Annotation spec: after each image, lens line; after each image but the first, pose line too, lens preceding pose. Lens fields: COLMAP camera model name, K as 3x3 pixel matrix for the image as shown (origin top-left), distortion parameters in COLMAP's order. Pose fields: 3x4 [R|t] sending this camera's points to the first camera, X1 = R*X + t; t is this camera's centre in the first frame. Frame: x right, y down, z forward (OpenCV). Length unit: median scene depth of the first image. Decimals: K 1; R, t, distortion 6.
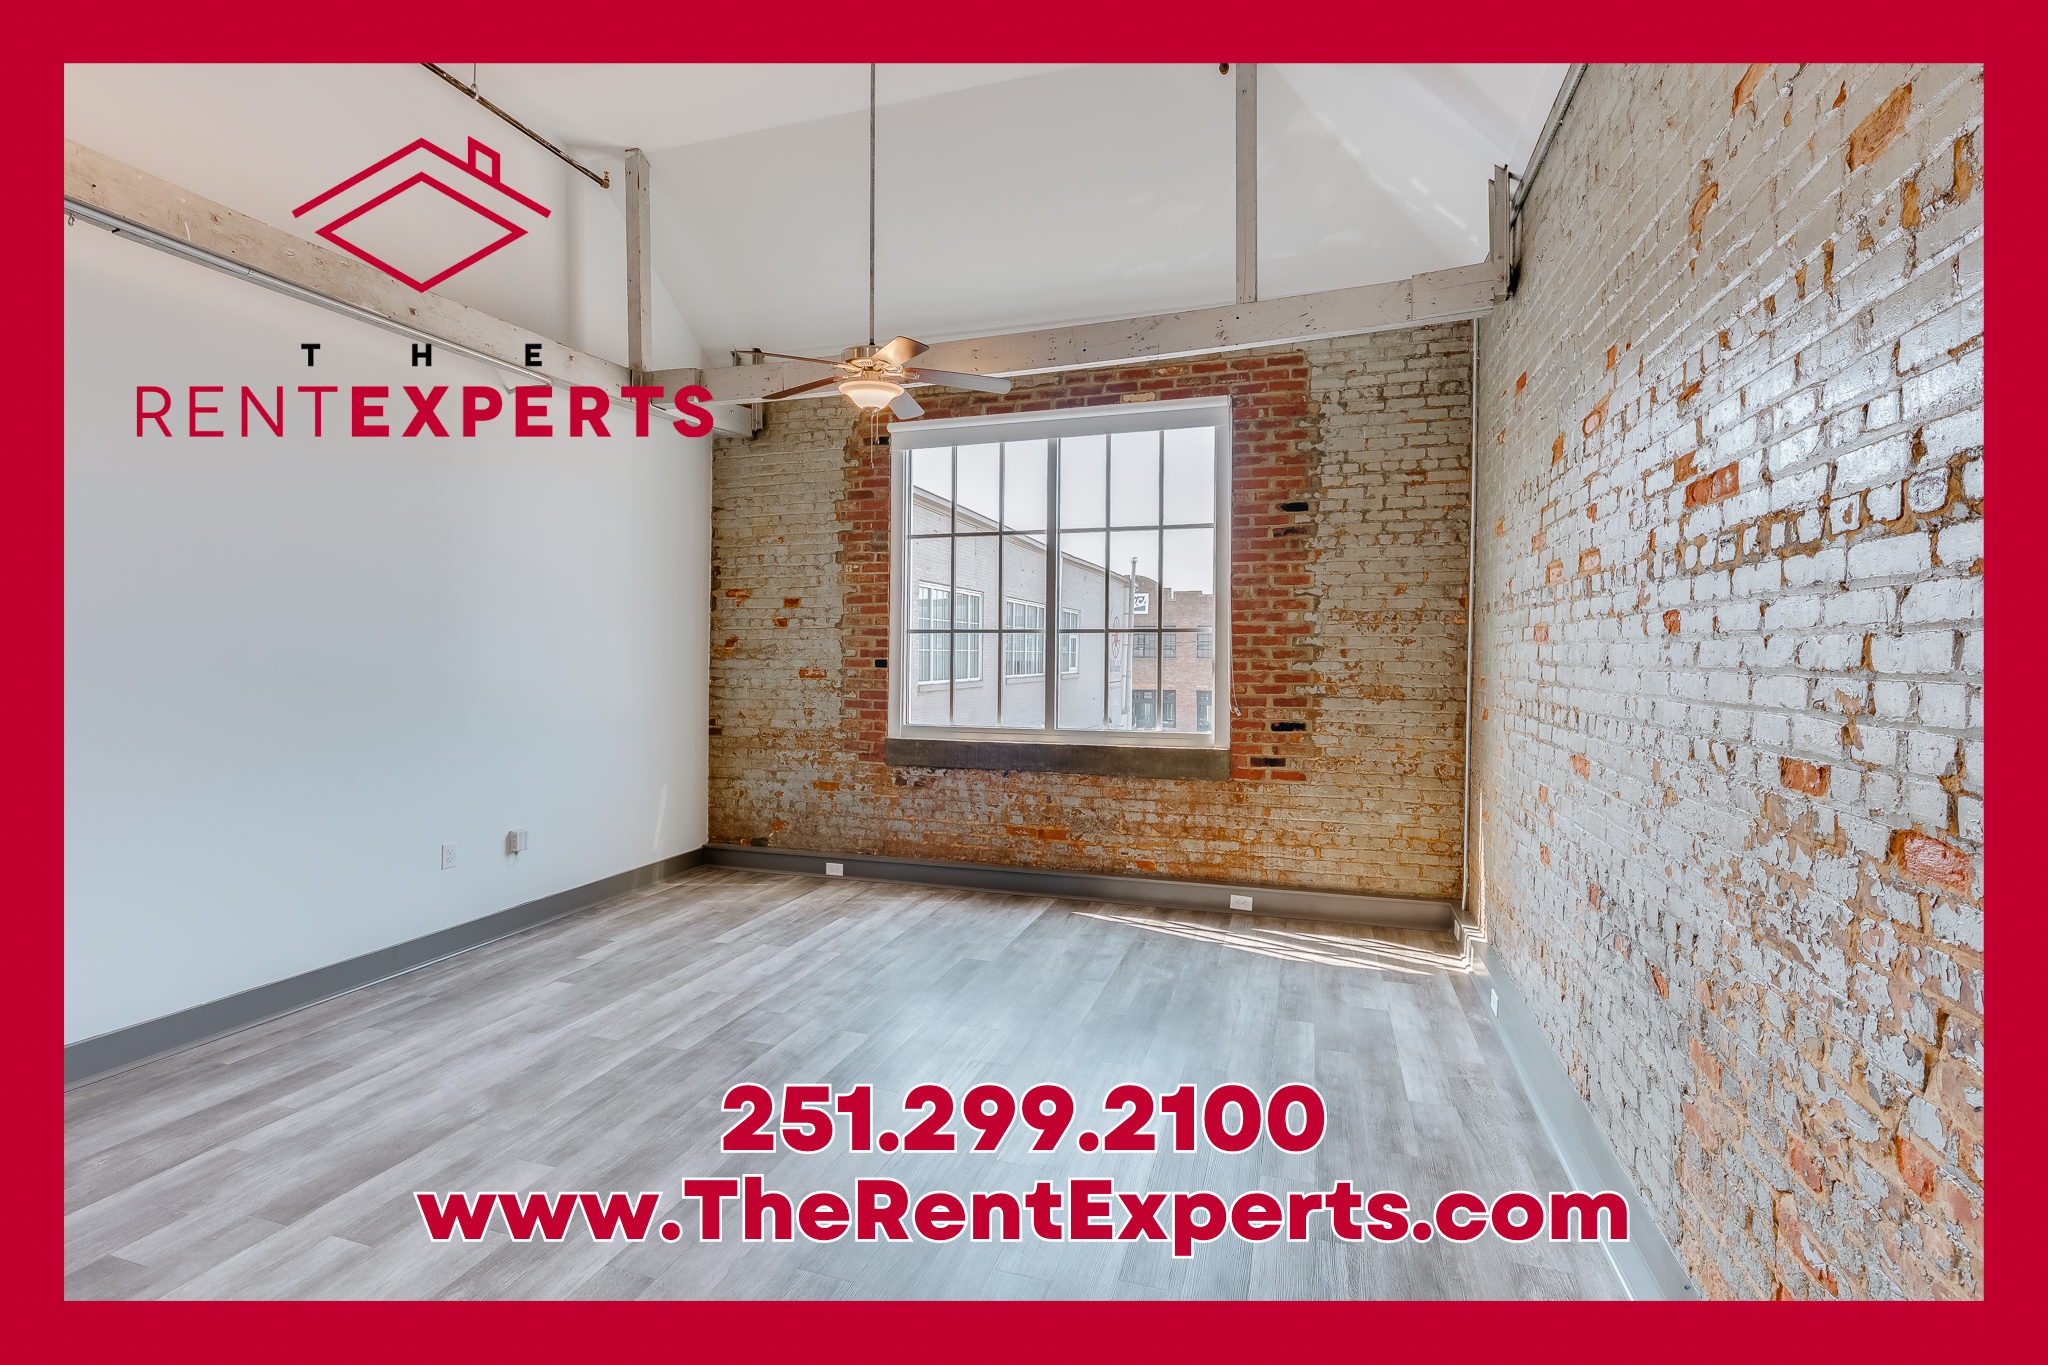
lens RADIAL K [[918.6, 0, 1017.2], [0, 918.6, 666.3], [0, 0, 1]] dist [-0.001314, 0.001520]
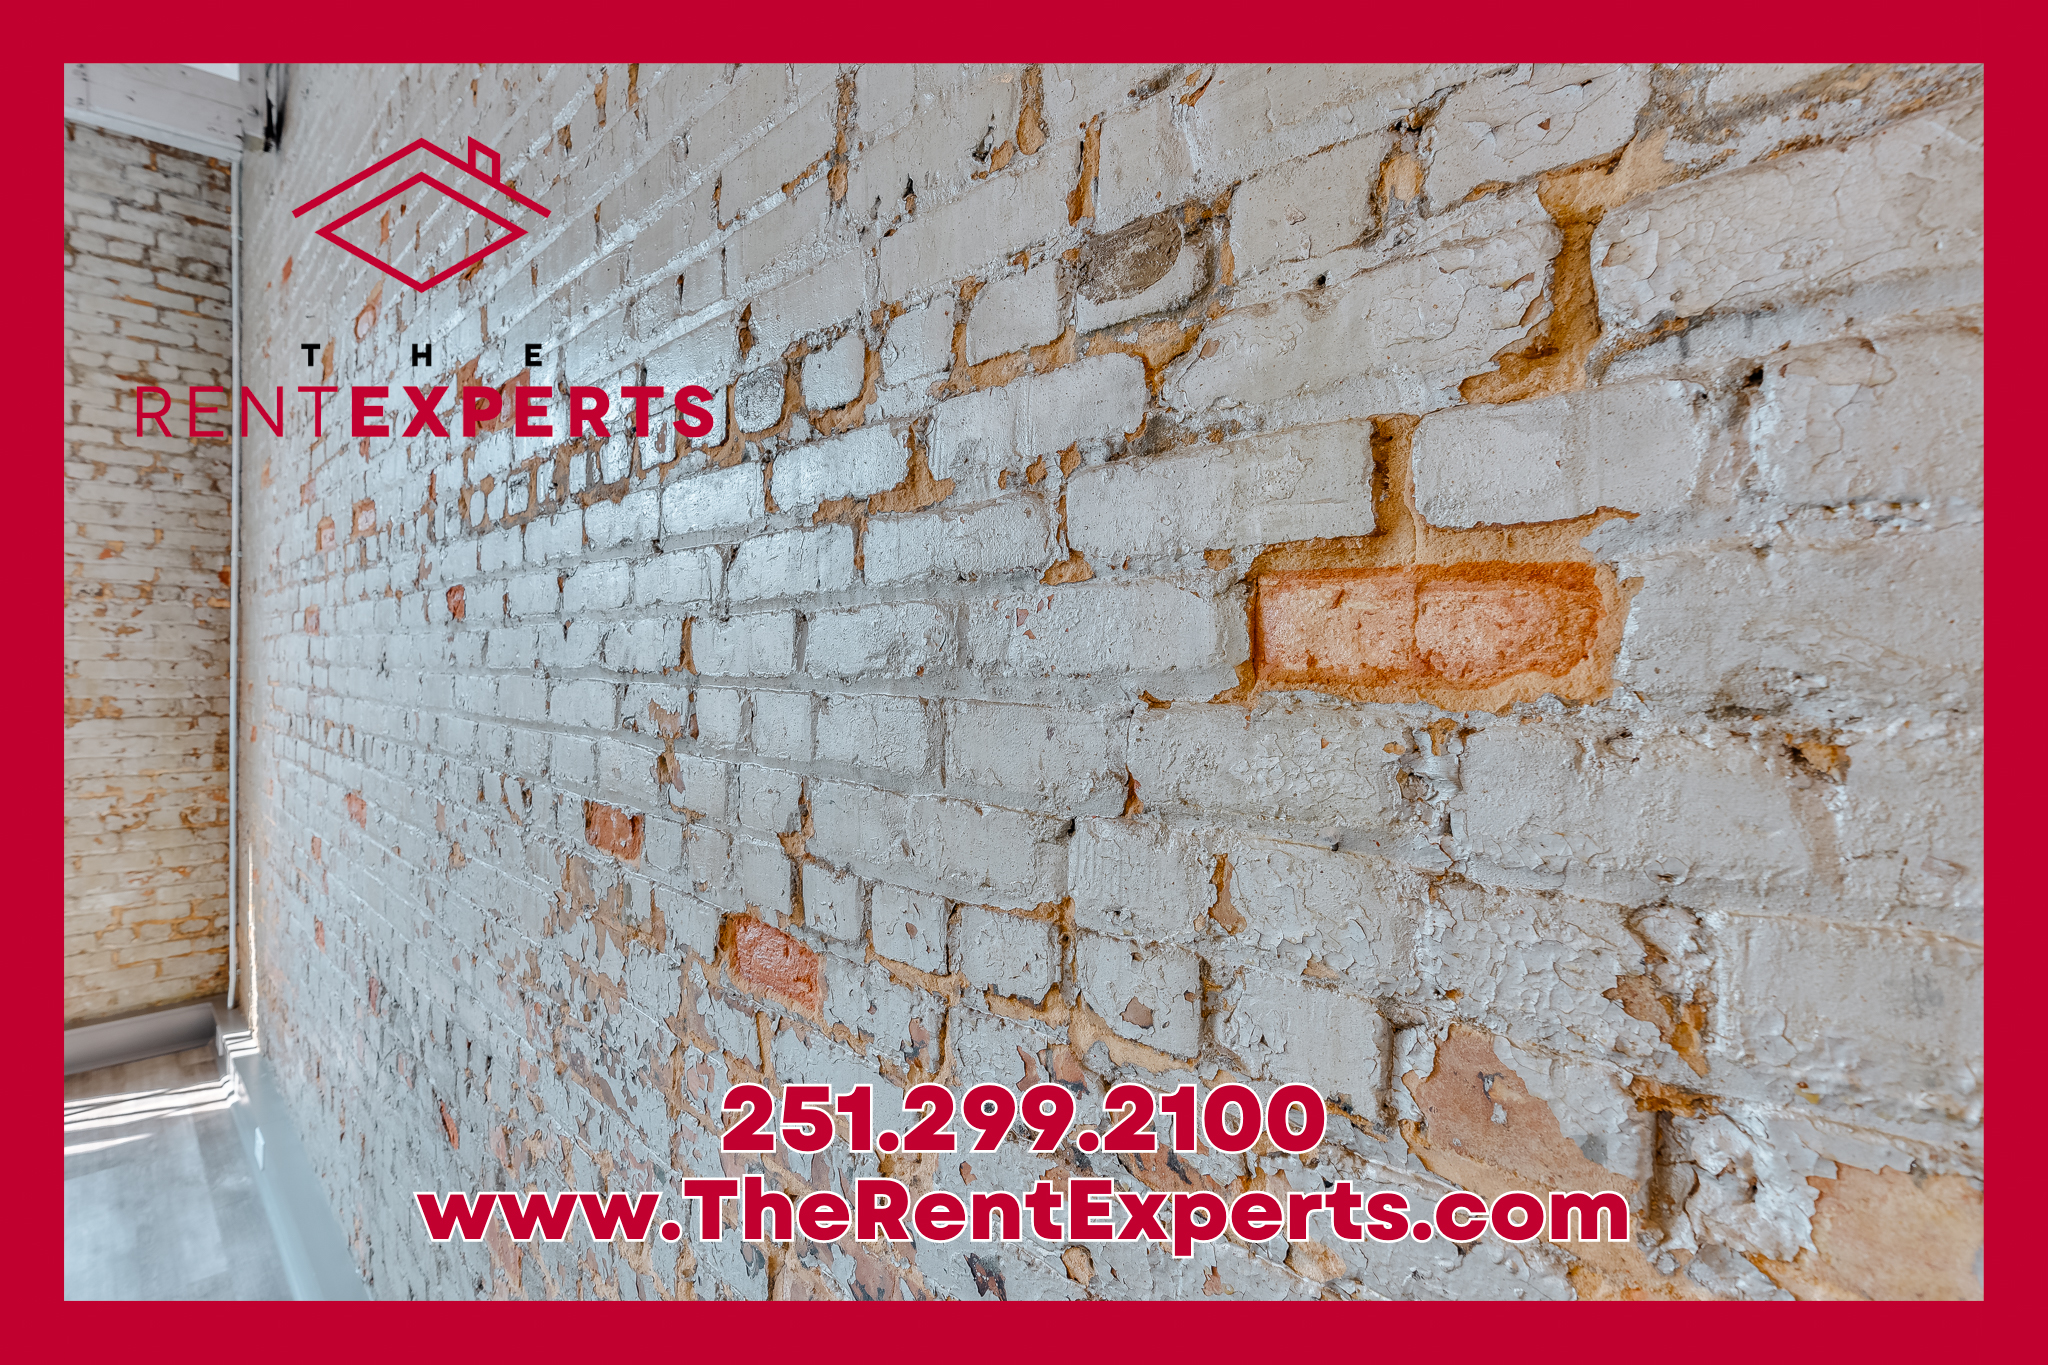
lens RADIAL K [[899.9, 0, 1024.0], [0, 899.9, 682.5], [0, 0, 1]] dist [-0.004696, 0.000098]
pose [[0.430499, -0.021214, 0.902342, 0.119250], [0.004314, 0.999761, 0.021446, -0.000213], [-0.902581, -0.005340, 0.430488, 0.134725]]
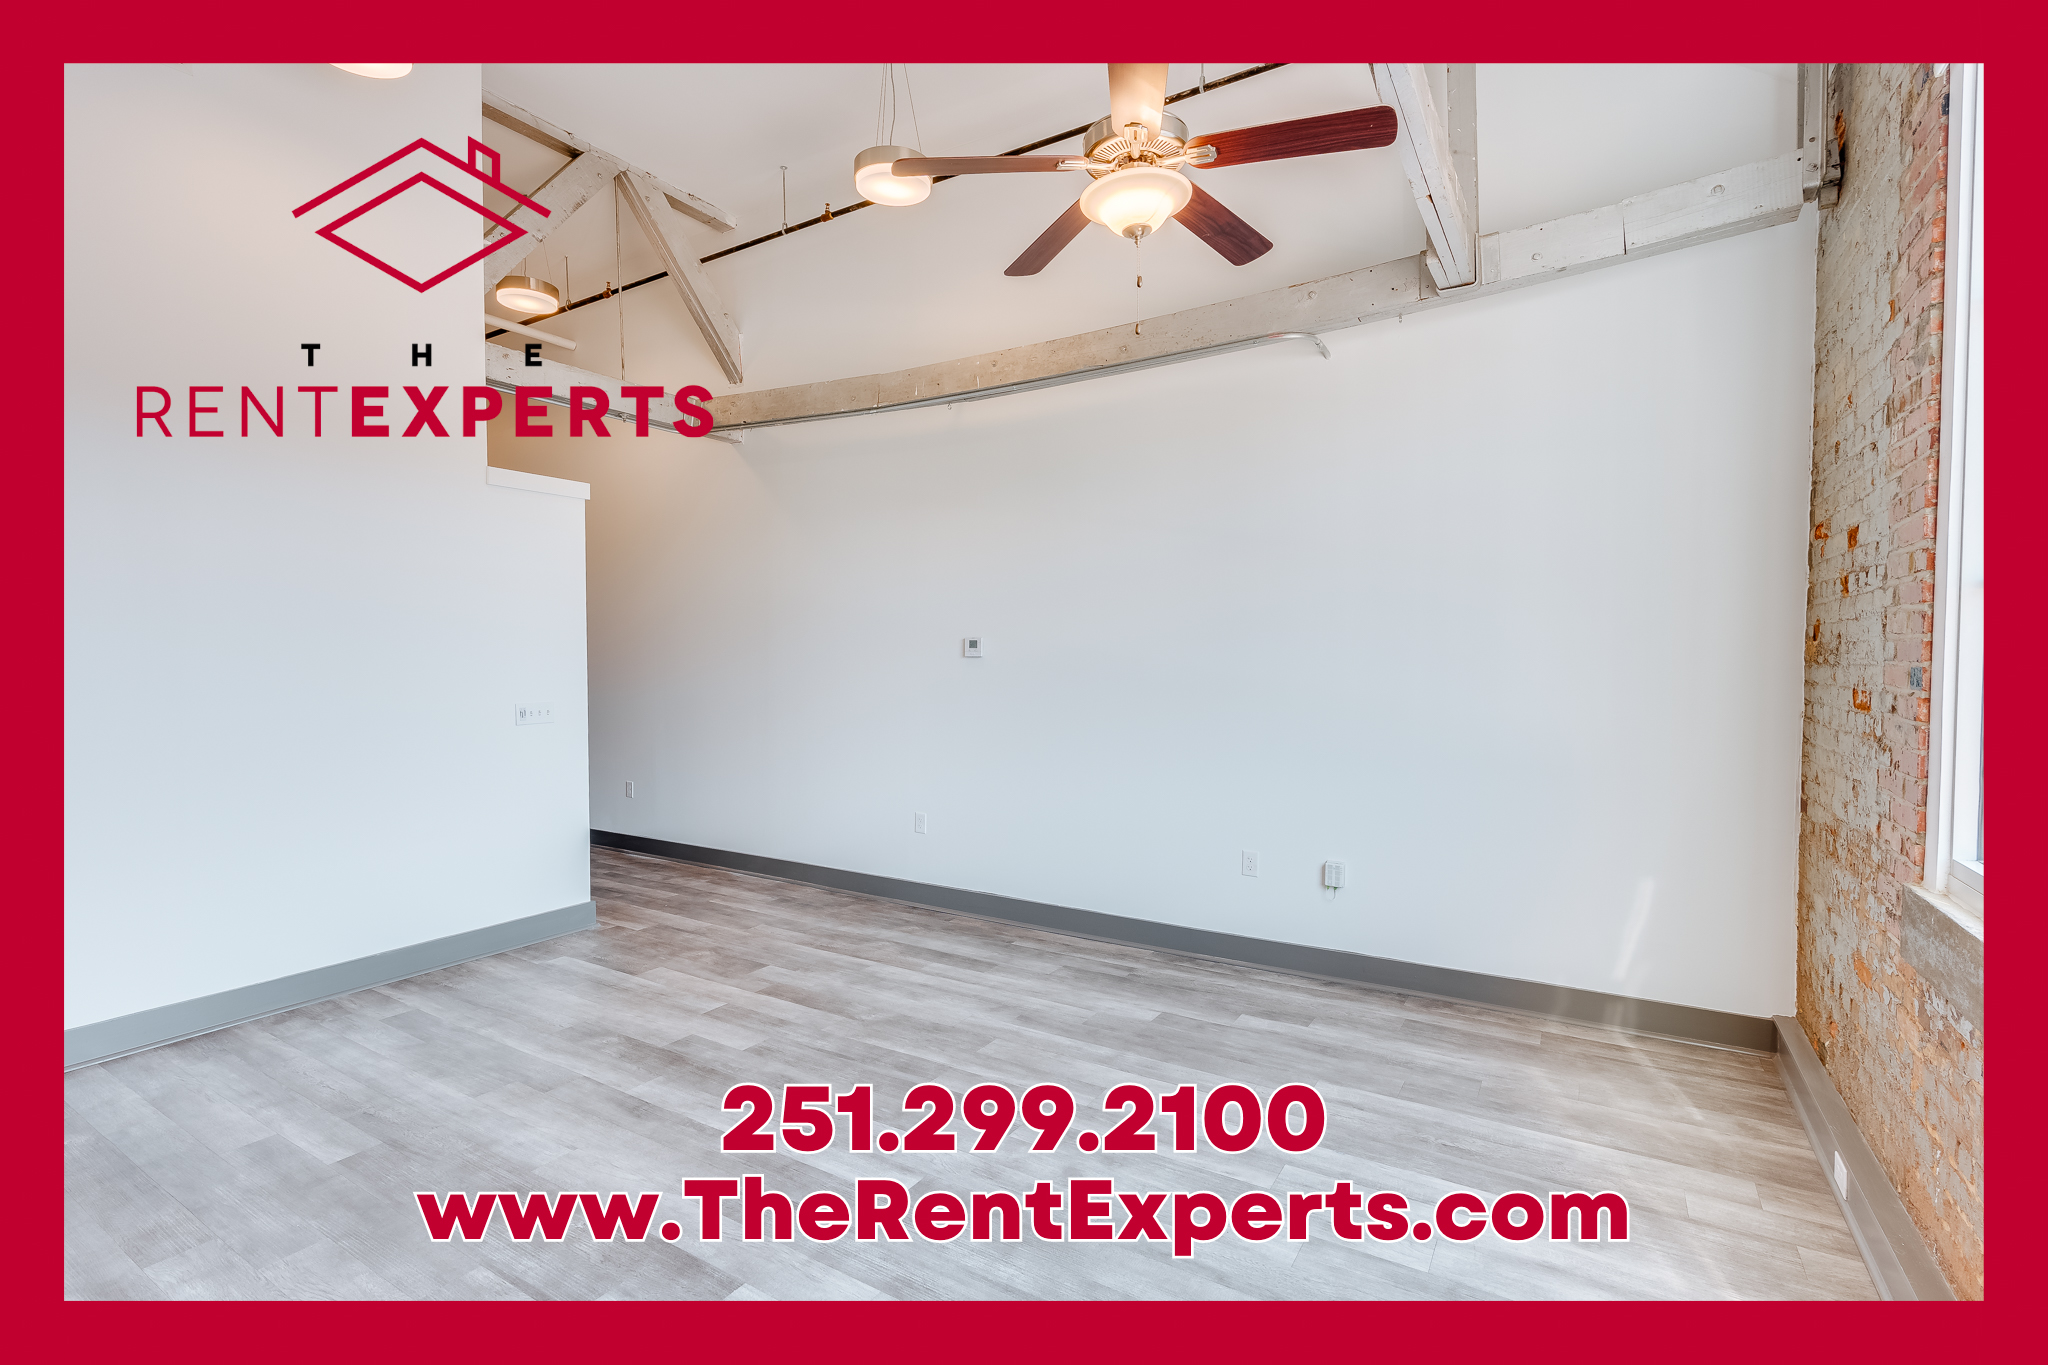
lens RADIAL K [[931.8, 0, 1015.6], [0, 931.8, 645.8], [0, 0, 1]] dist [-0.002727, 0.000303]
pose [[-0.250479, -0.012498, -0.968041, 0.357951], [-0.006257, 0.999917, -0.011291, -0.010977], [0.968102, 0.003229, -0.250536, 0.878727]]
